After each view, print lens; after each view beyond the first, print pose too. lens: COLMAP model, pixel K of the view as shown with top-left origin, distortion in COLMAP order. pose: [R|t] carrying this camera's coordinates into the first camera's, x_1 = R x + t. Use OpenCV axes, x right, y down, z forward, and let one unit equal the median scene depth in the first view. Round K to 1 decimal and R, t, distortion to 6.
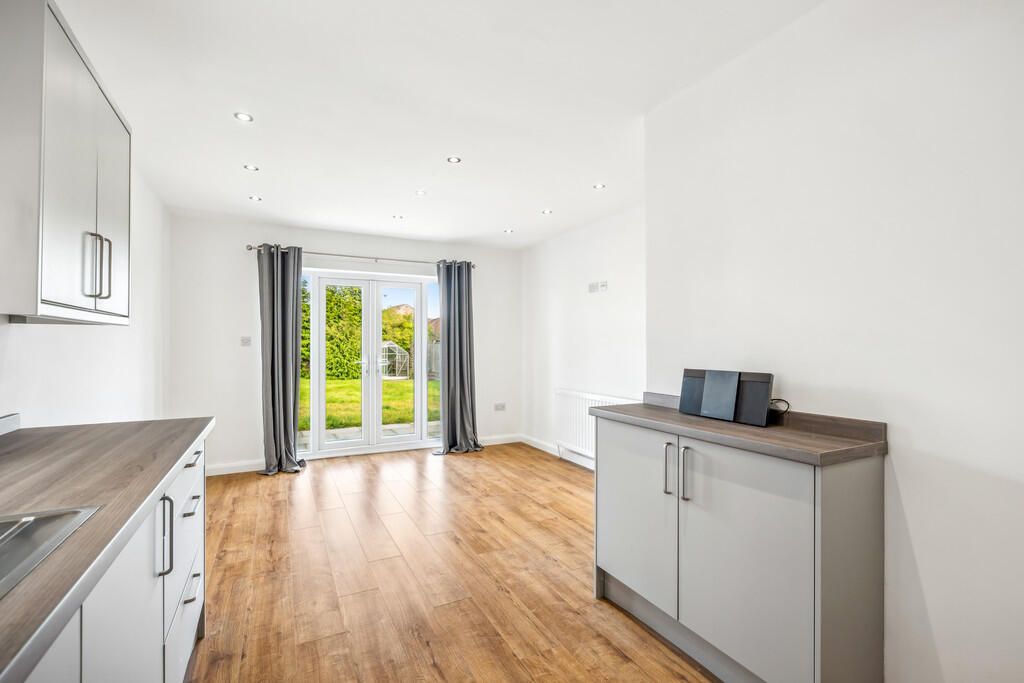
lens RADIAL K [[474.7, 0, 515.2], [0, 474.7, 343.5], [0, 0, 1]] dist [0.001156, -0.001411]
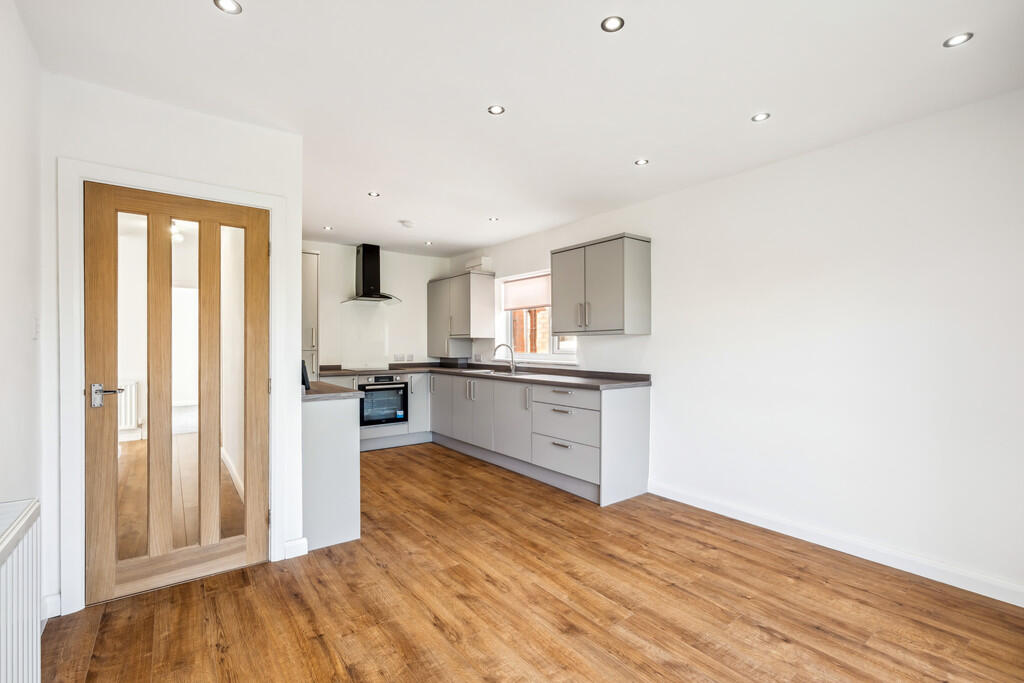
lens RADIAL K [[474.7, 0, 511.9], [0, 474.7, 342.9], [0, 0, 1]] dist [0.001156, -0.001411]
pose [[-0.987958, -0.000891, -0.154723, -0.034405], [0.000045, 0.999982, -0.006041, 0.008814], [0.154725, -0.005975, -0.987939, 1.954362]]
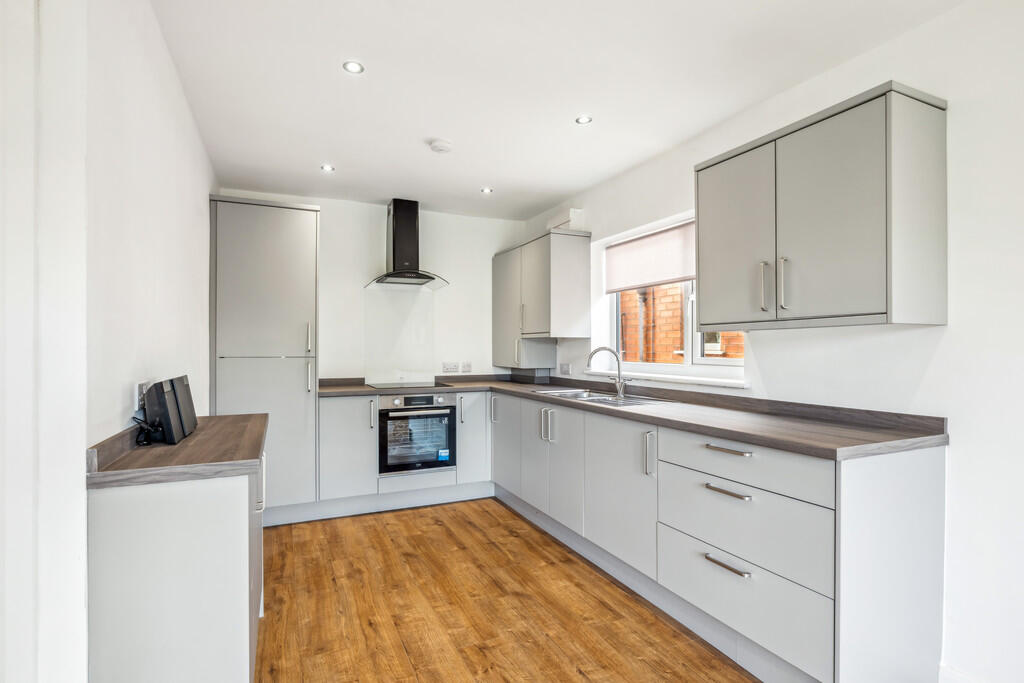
lens RADIAL K [[514.6, 0, 513.4], [0, 514.6, 348.1], [0, 0, 1]] dist [0.001244, 0.000472]
pose [[-0.998757, -0.000899, 0.049830, -0.136967], [-0.001066, 0.999994, -0.003329, 0.008018], [-0.049826, -0.003378, -0.998752, 1.330688]]
